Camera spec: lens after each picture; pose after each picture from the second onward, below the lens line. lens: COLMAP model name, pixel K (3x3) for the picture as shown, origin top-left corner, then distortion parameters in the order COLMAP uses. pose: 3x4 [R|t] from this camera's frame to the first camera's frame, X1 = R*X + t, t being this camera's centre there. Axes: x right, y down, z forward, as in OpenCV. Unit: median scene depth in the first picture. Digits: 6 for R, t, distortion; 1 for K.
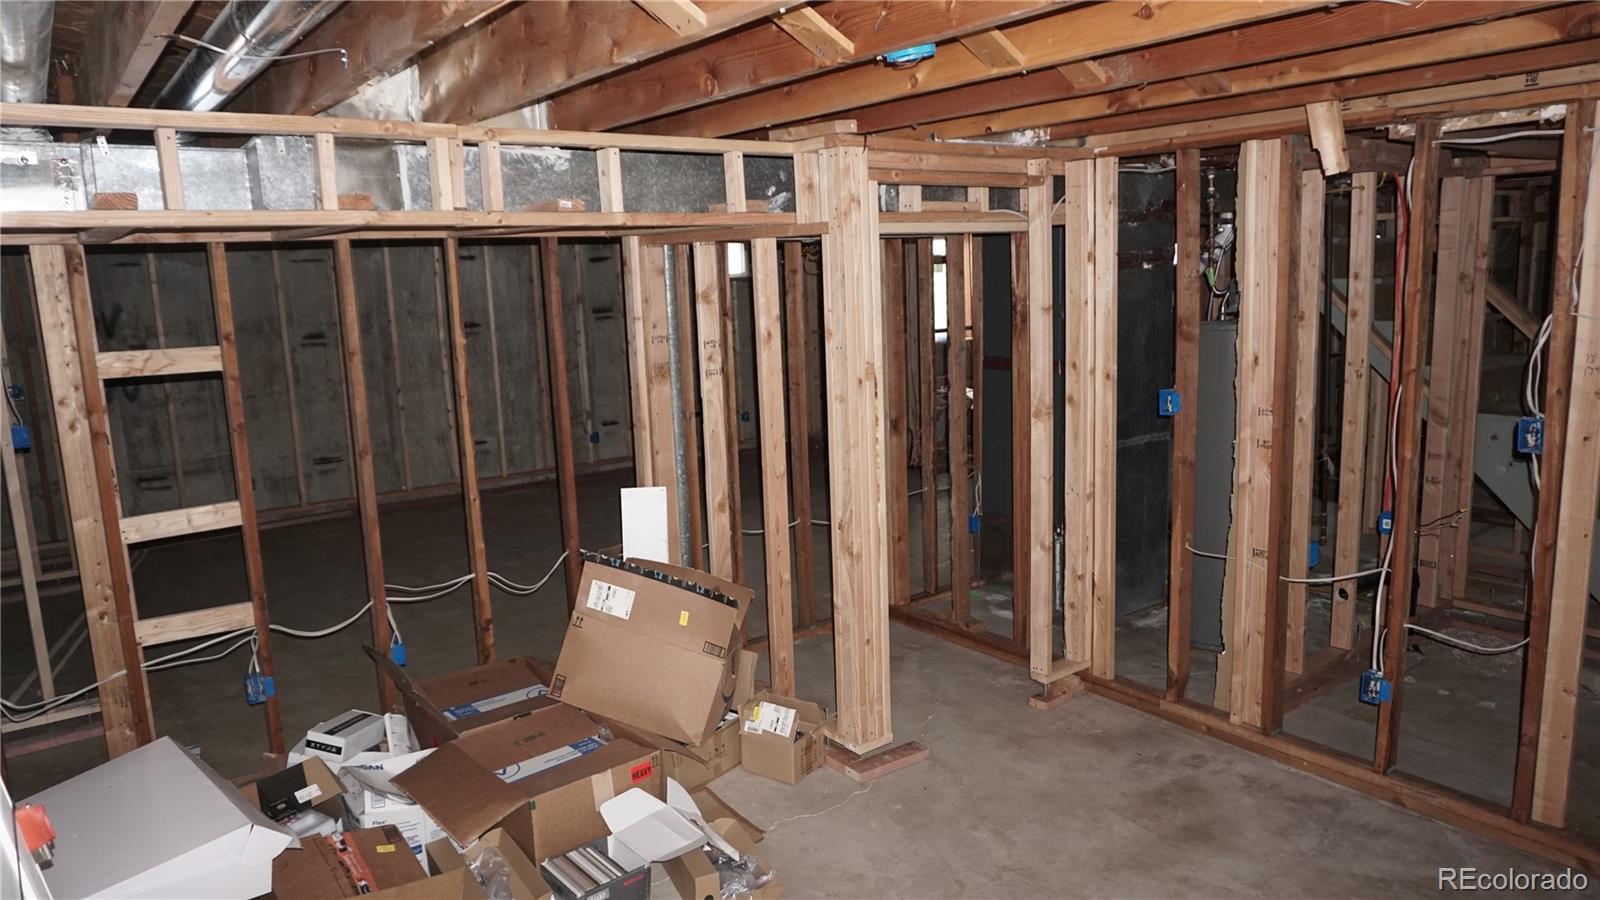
lens RADIAL K [[1063.9, 0, 796.4], [0, 1063.9, 454.9], [0, 0, 1]] dist [-0.053992, 0.037210]
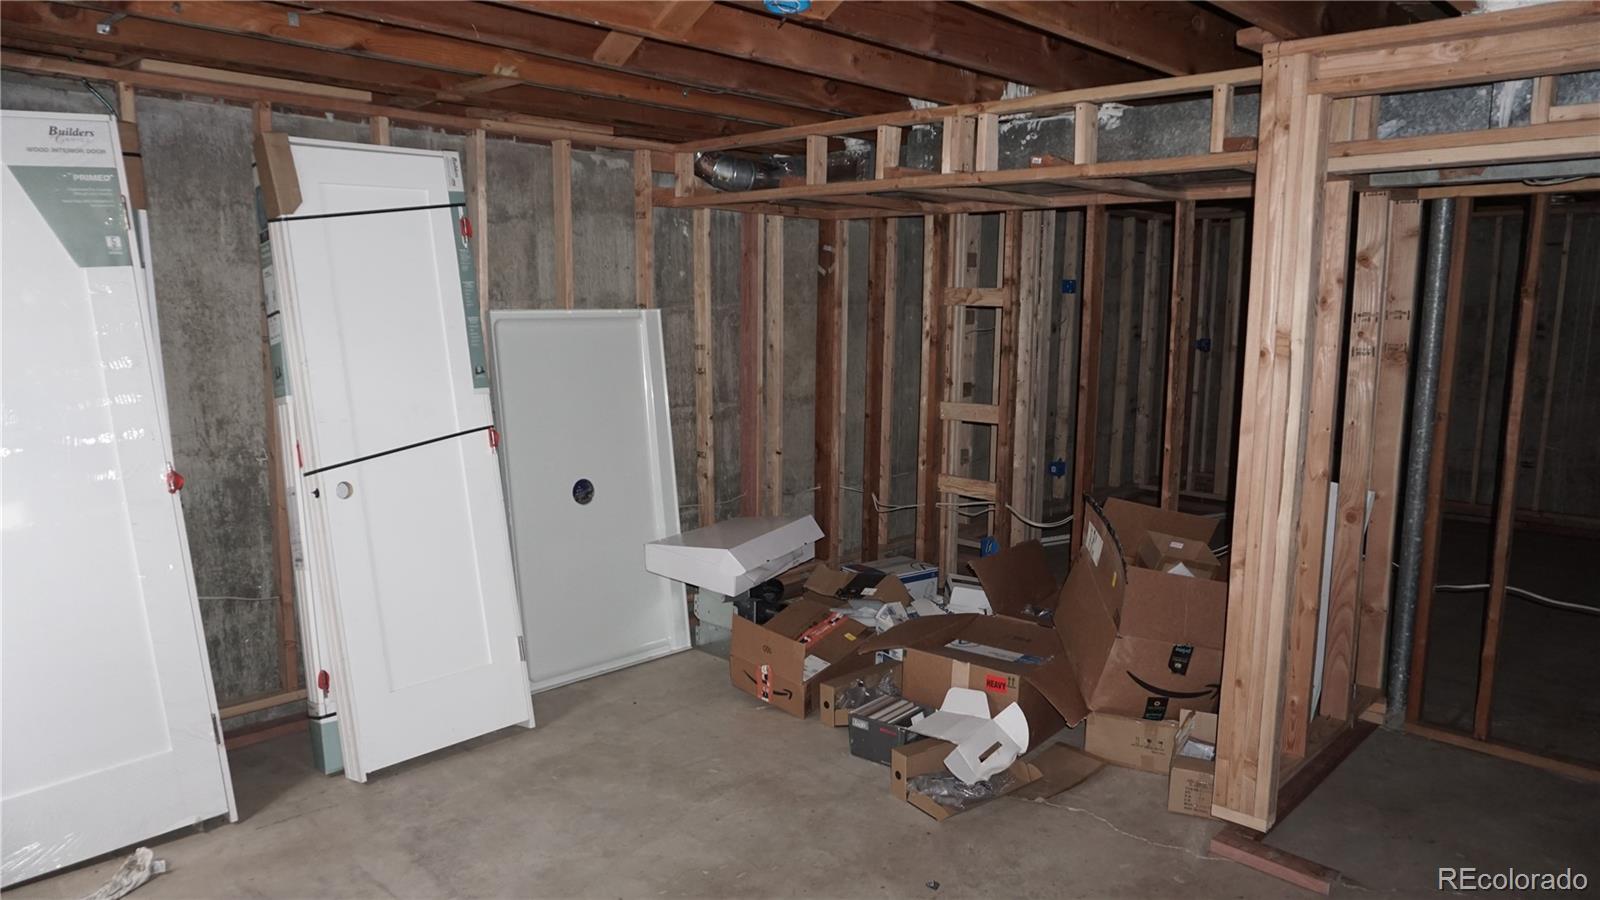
lens RADIAL K [[1063.9, 0, 796.4], [0, 1063.9, 454.9], [0, 0, 1]] dist [-0.053992, 0.037210]
pose [[0.159674, 0.181316, -0.970376, 0.838783], [-0.189697, 0.970303, 0.150088, -0.052056], [0.968772, 0.160113, 0.189327, 0.564661]]
